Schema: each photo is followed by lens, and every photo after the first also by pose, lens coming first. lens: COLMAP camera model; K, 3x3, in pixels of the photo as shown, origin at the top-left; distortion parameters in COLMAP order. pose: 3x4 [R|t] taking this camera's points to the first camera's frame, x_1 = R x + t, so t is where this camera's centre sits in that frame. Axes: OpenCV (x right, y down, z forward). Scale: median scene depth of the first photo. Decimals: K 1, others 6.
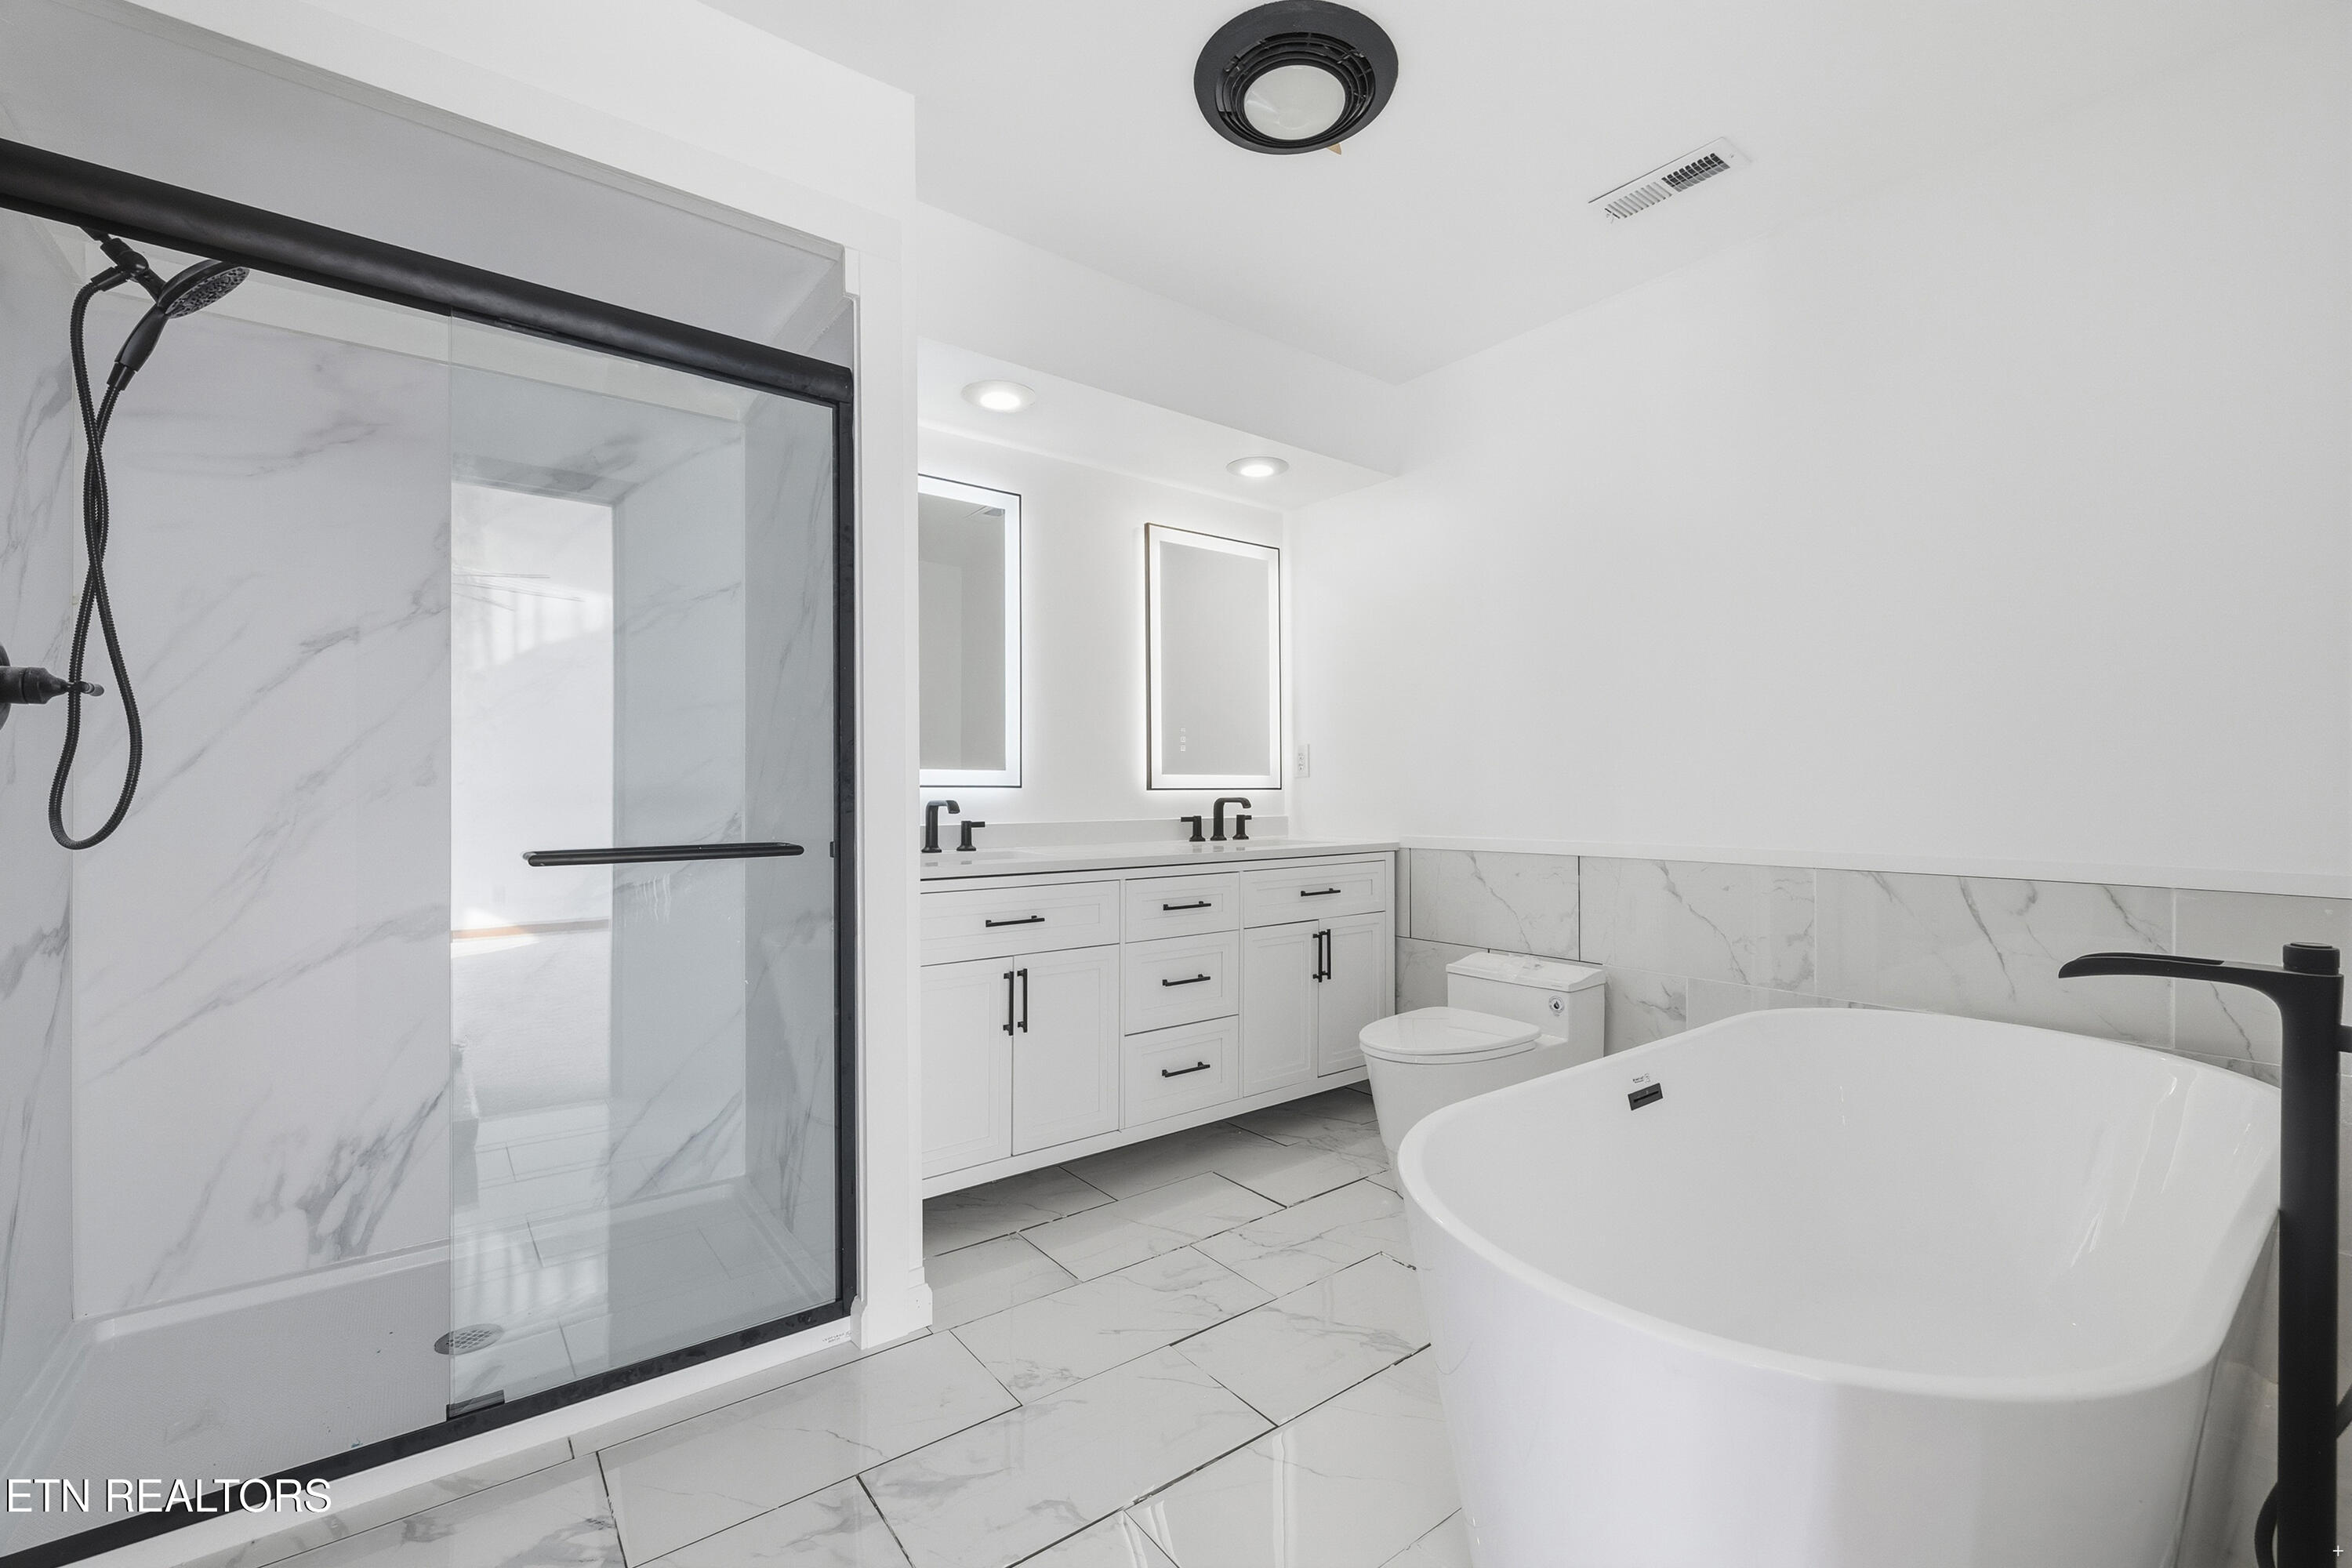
lens RADIAL K [[986.7, 0, 1178.5], [0, 986.7, 787.0], [0, 0, 1]] dist [0.004400, 0.000305]
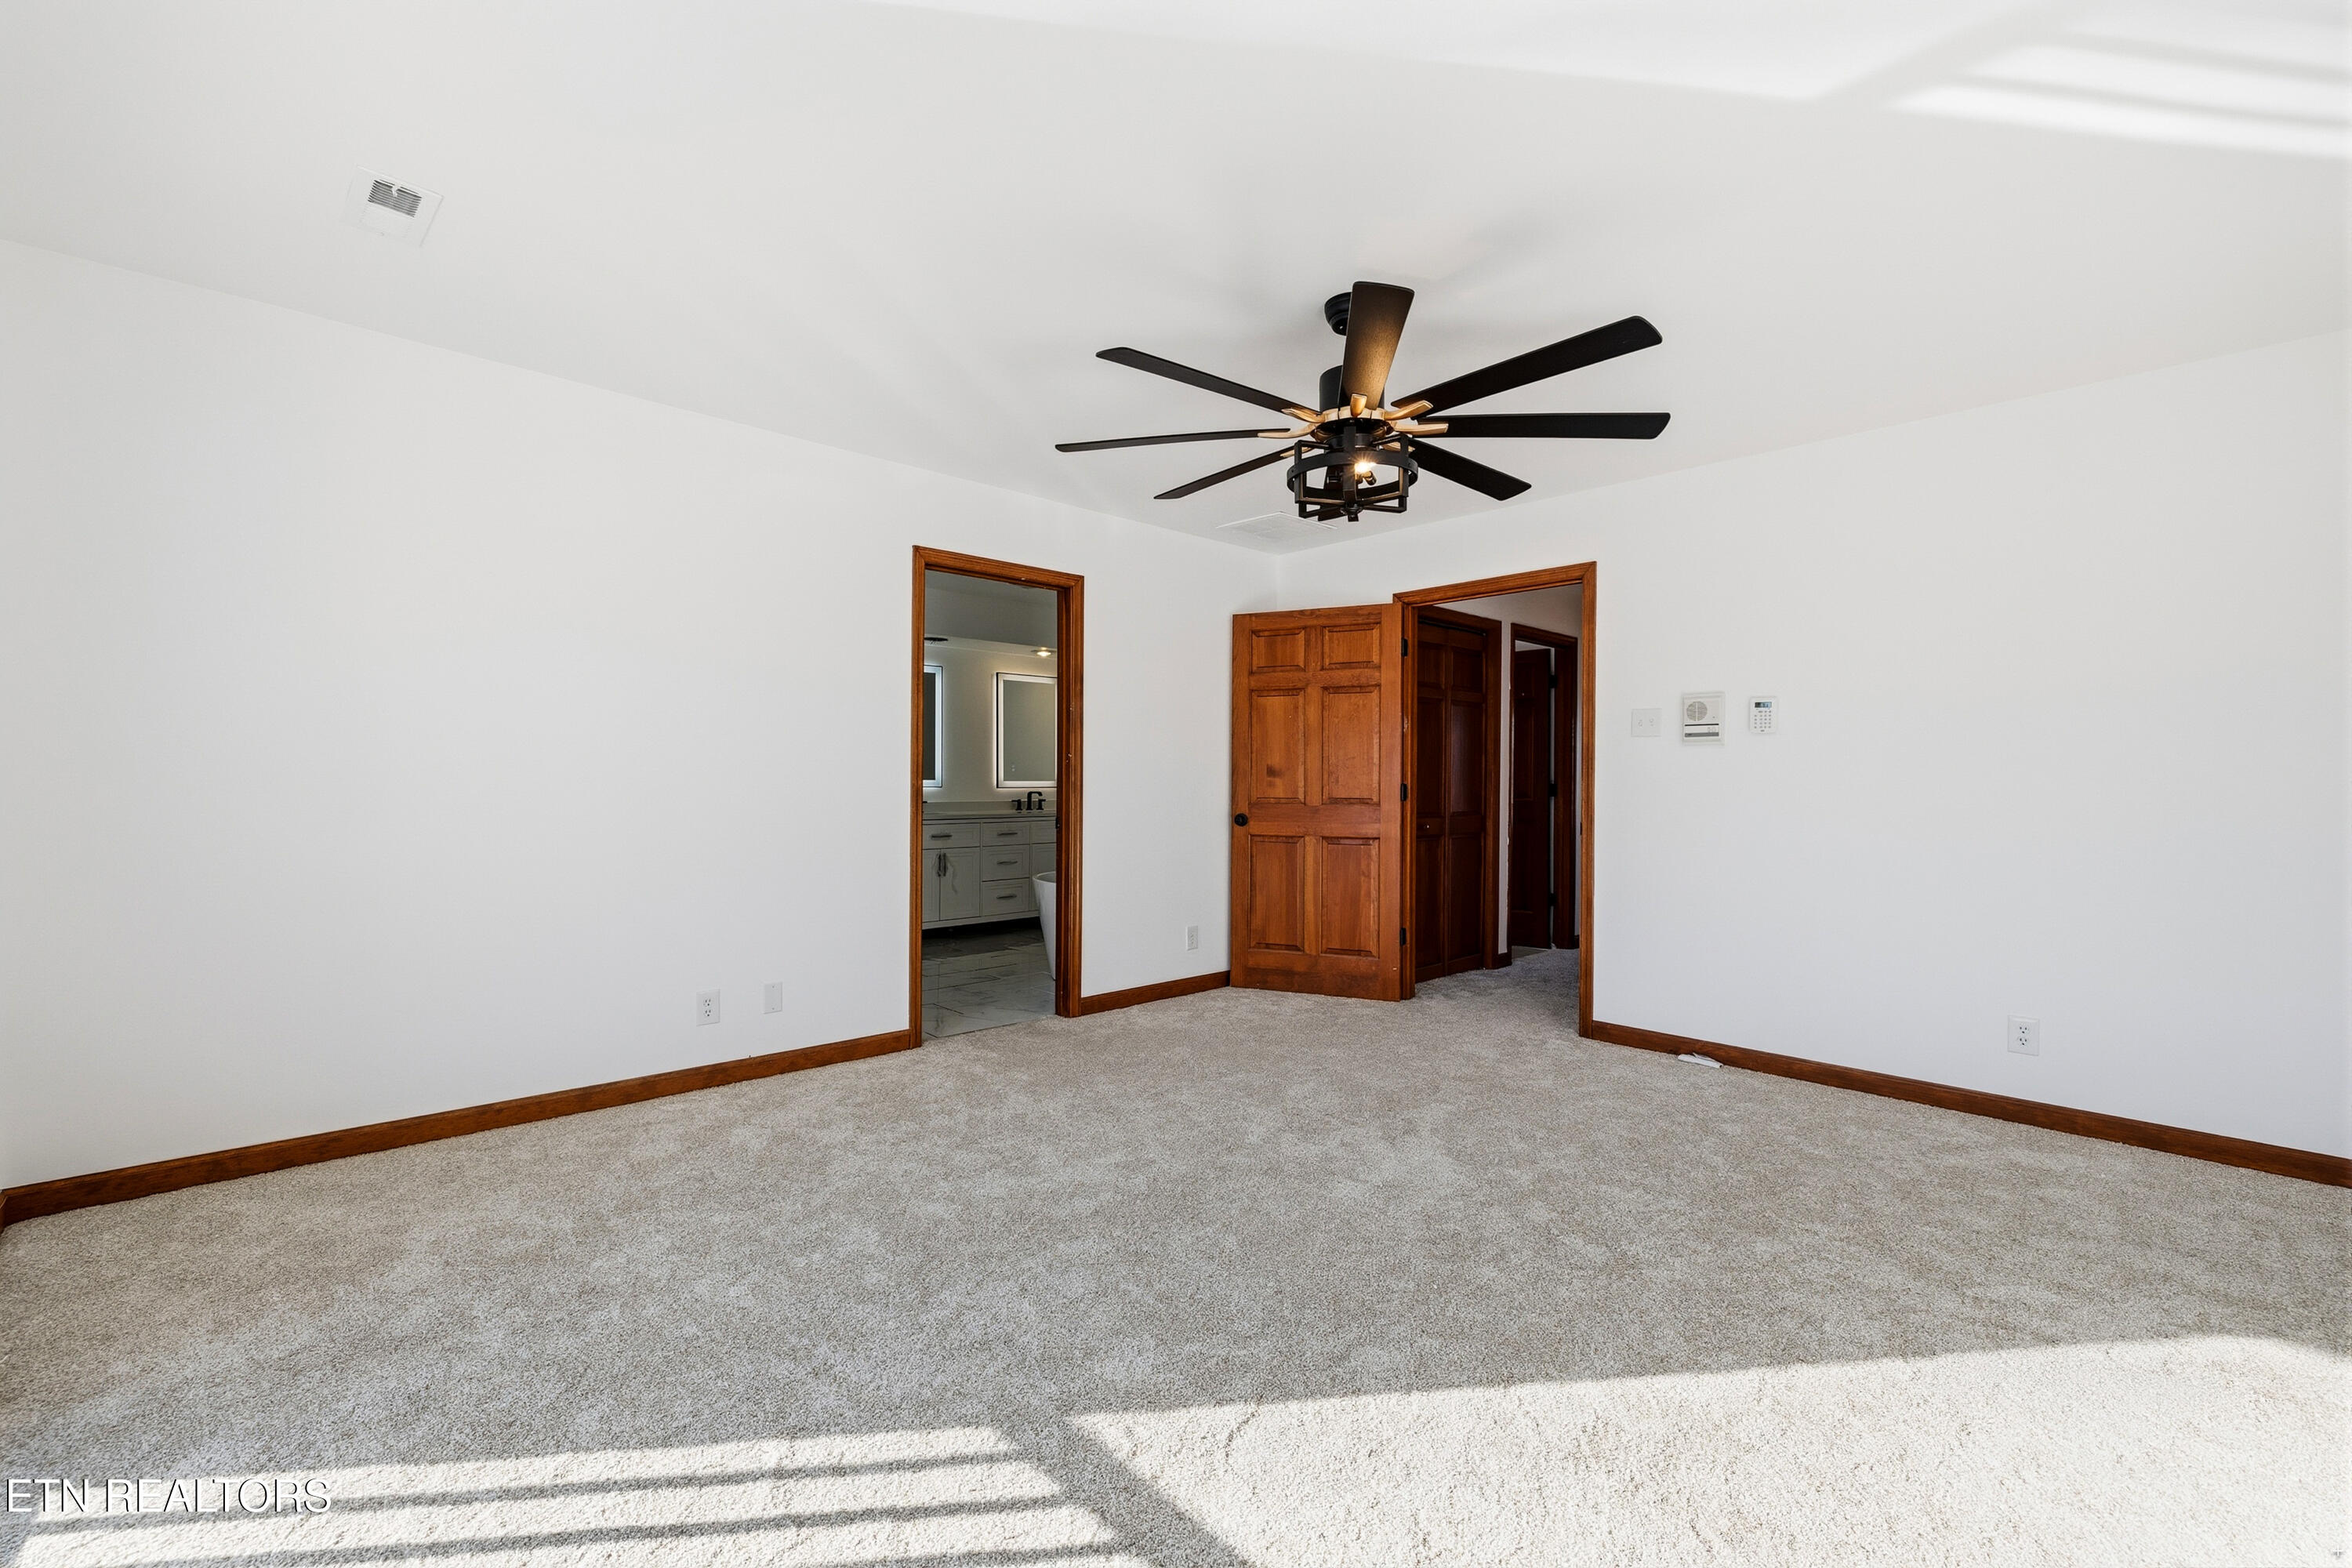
lens RADIAL K [[986.7, 0, 1174.4], [0, 986.7, 785.6], [0, 0, 1]] dist [0.004400, 0.000305]
pose [[0.995885, -0.003435, 0.090557, 0.171550], [0.002814, 0.999972, 0.006986, -0.017893], [-0.090578, -0.006703, 0.995867, -1.331990]]
